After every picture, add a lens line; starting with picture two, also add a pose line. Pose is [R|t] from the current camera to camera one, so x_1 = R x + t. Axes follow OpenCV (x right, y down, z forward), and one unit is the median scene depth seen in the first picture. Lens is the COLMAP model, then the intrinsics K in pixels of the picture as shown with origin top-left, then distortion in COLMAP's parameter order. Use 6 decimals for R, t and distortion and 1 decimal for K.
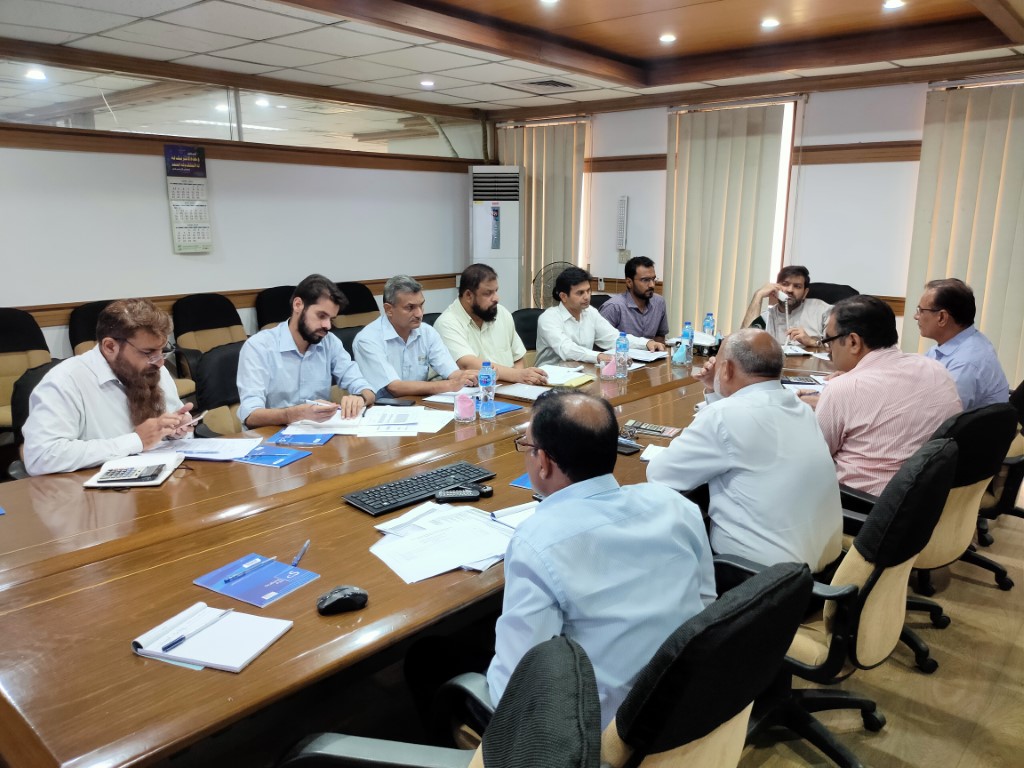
lens RADIAL K [[782.6, 0, 512.0], [0, 782.6, 384.0], [0, 0, 1]] dist [0.033583, -0.021522]
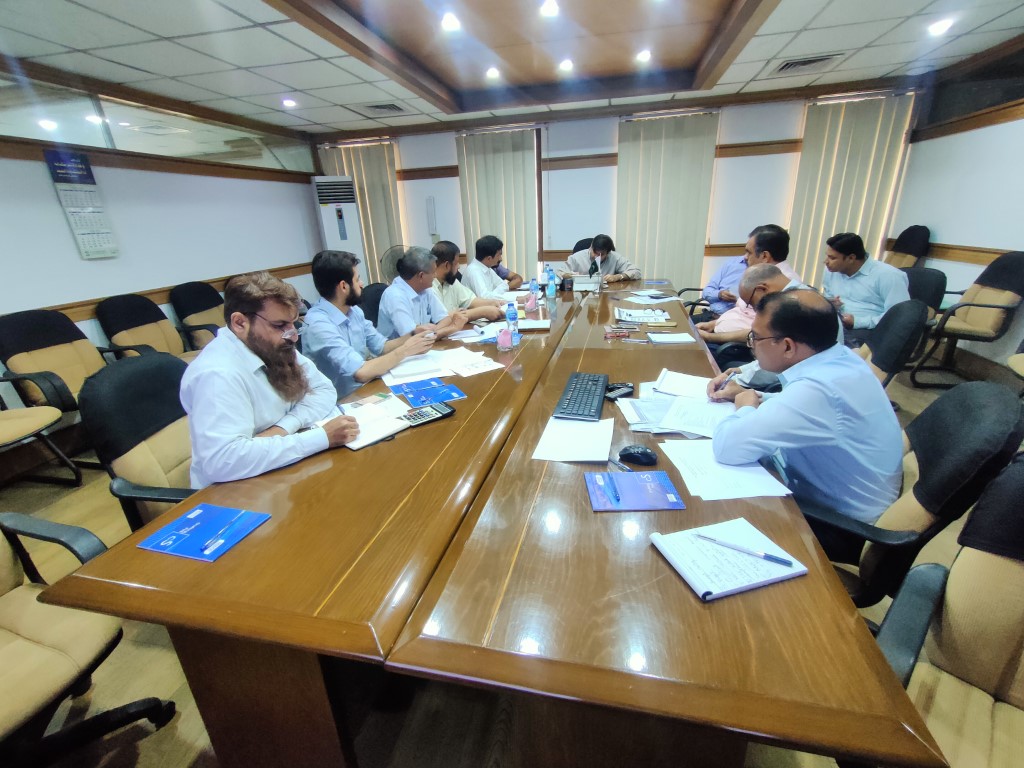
lens RADIAL K [[466.6, 0, 510.0], [0, 466.6, 393.8], [0, 0, 1]] dist [0.000835, 0.000811]
pose [[0.874189, -0.215929, 0.434935, -0.234539], [0.154966, 0.972912, 0.171544, -0.008406], [-0.460195, -0.082562, 0.883971, 0.160067]]
